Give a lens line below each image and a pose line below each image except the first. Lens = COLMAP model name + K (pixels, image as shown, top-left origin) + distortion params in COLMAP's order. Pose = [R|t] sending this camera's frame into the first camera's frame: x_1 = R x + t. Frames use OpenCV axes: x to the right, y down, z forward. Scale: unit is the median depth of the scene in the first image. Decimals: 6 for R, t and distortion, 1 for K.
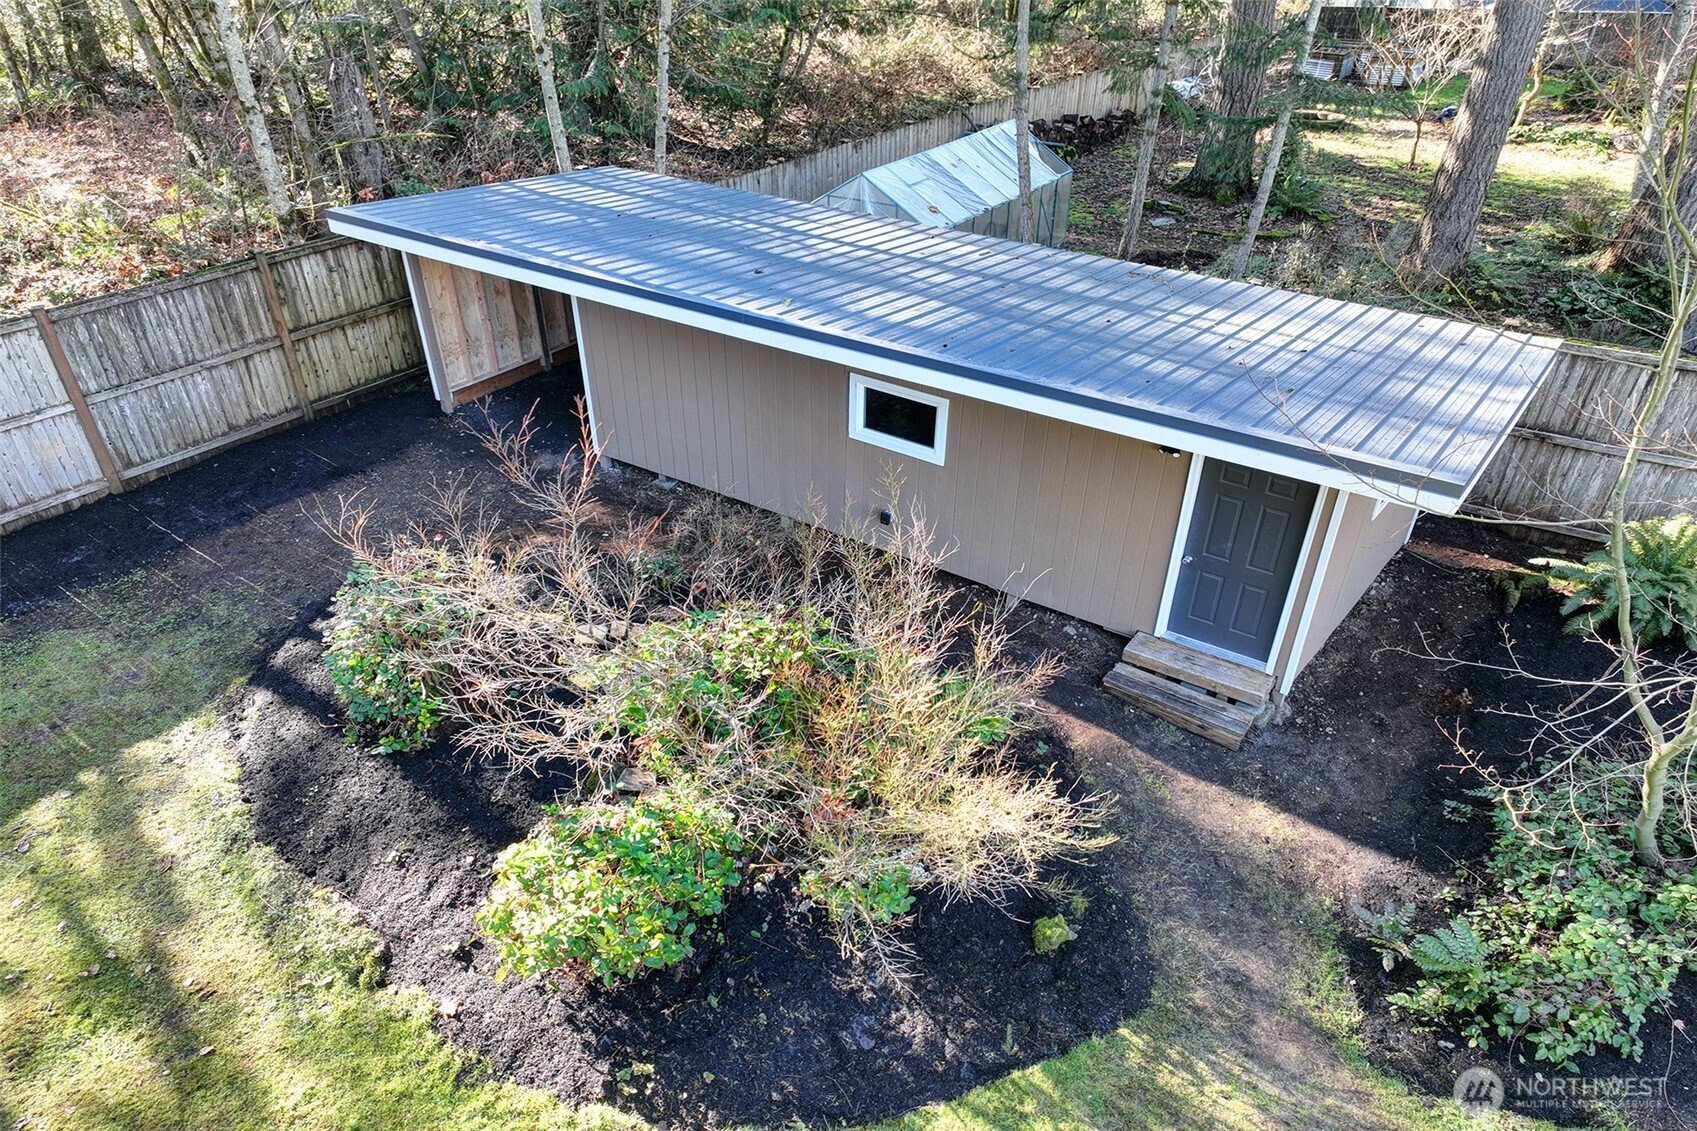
lens RADIAL K [[1111.4, 0, 844.2], [0, 1111.4, 596.4], [0, 0, 1]] dist [-0.006342, 0.028180]
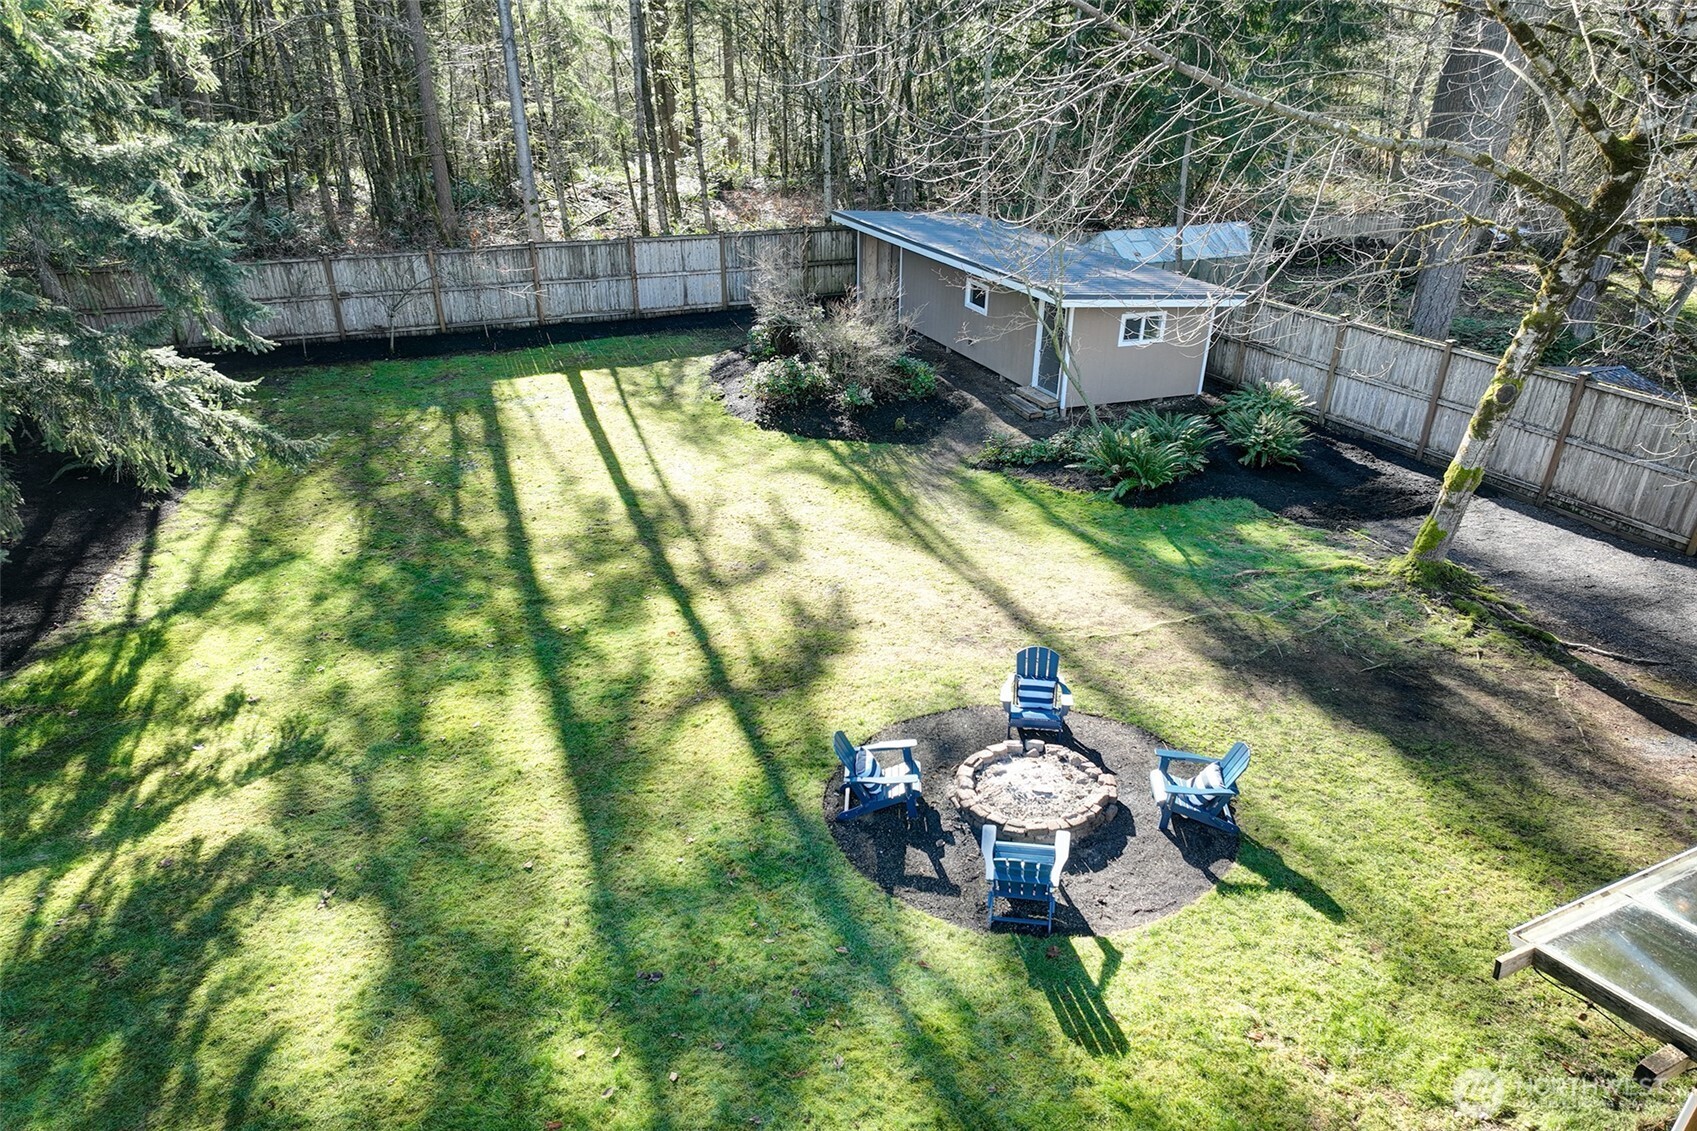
lens RADIAL K [[1111.4, 0, 844.2], [0, 1111.4, 596.4], [0, 0, 1]] dist [-0.006342, 0.028180]
pose [[0.831887, 0.256915, -0.491893, 1.124187], [-0.312412, 0.949391, -0.032484, 0.607150], [0.458653, 0.180696, 0.870050, -1.079290]]
